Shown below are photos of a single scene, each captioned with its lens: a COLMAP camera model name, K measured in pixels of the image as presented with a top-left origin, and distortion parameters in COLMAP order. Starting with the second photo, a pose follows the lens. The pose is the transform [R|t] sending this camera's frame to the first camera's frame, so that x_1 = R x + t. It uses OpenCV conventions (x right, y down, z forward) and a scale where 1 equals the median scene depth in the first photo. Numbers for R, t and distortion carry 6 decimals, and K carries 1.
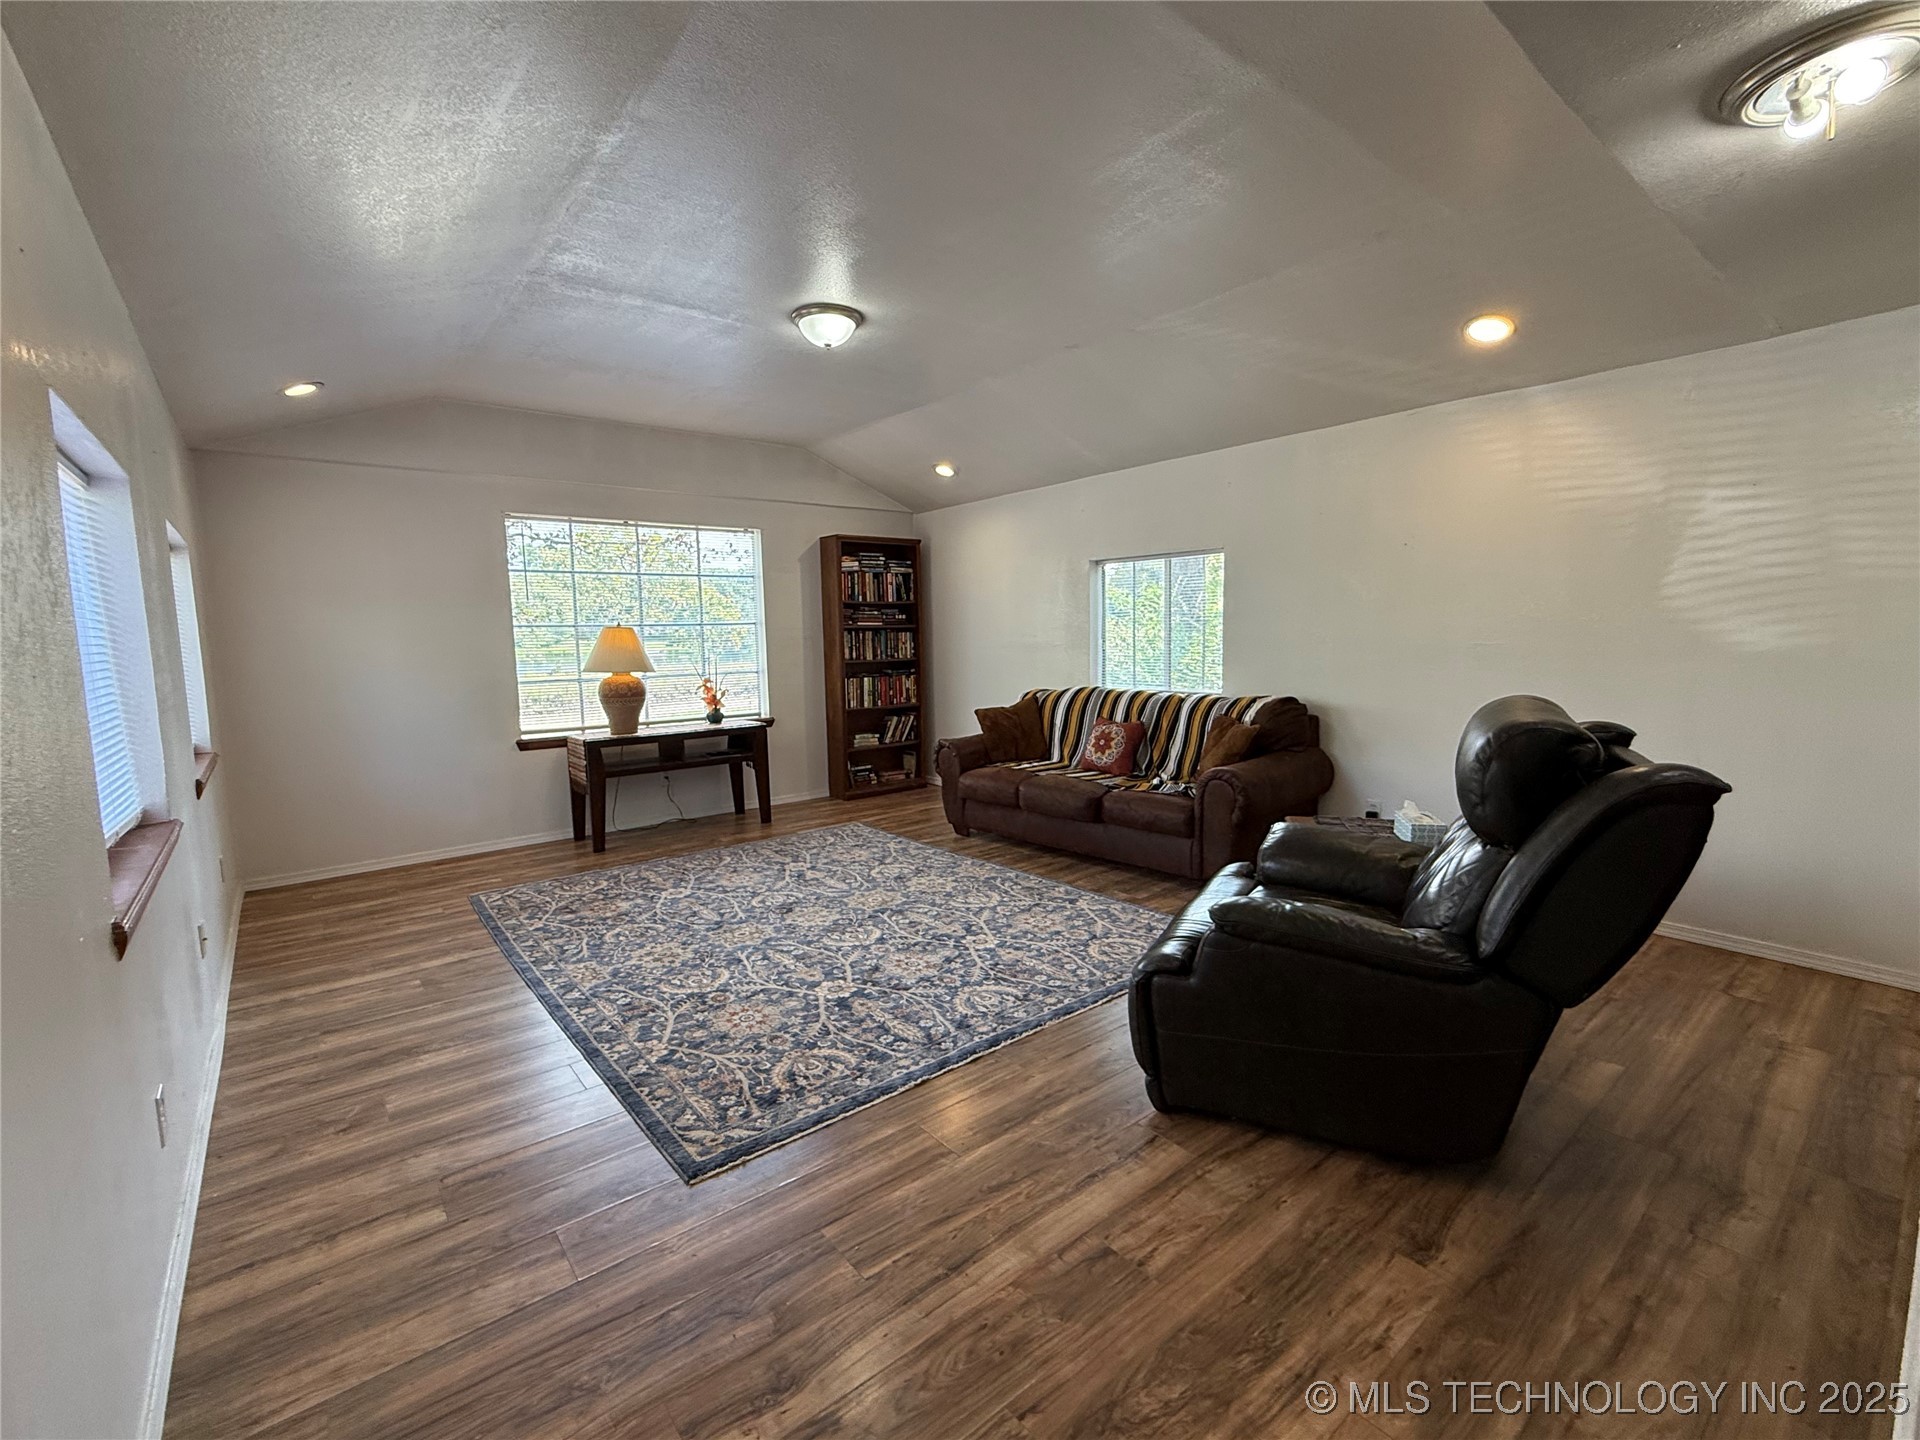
lens RADIAL K [[839.9, 0, 959.5], [0, 839.9, 723.6], [0, 0, 1]] dist [-0.004387, -0.000322]
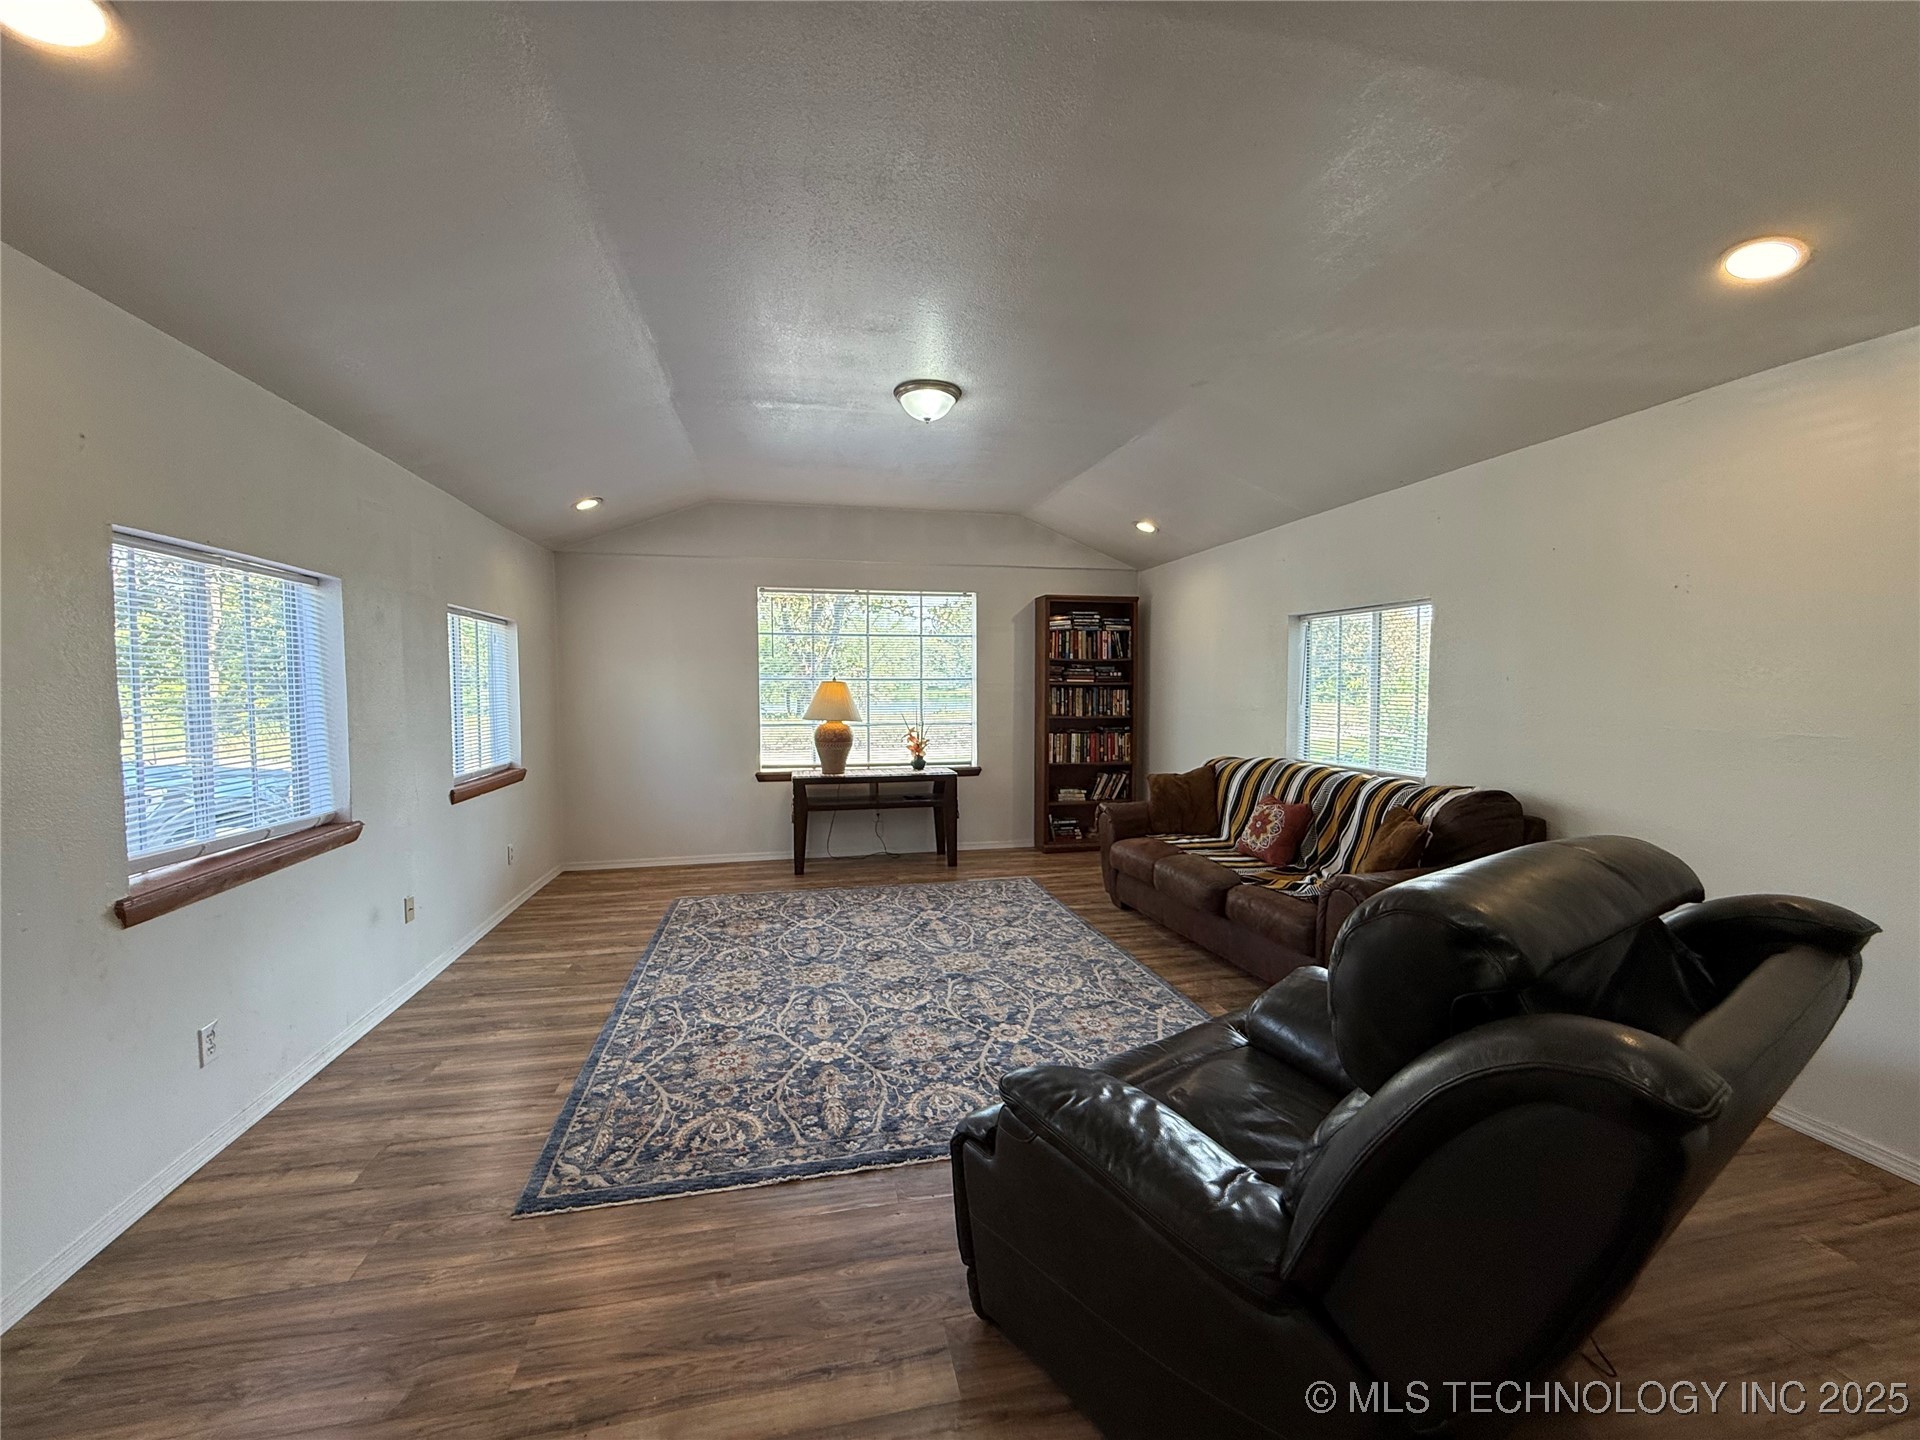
lens RADIAL K [[771.9, 0, 955.9], [0, 771.9, 718.3], [0, 0, 1]] dist [-0.000981, 0.000015]
pose [[0.890632, 0.039592, -0.452999, 0.278262], [-0.066433, 0.996843, -0.043488, -0.035209], [0.449847, 0.068825, 0.890450, 0.159692]]
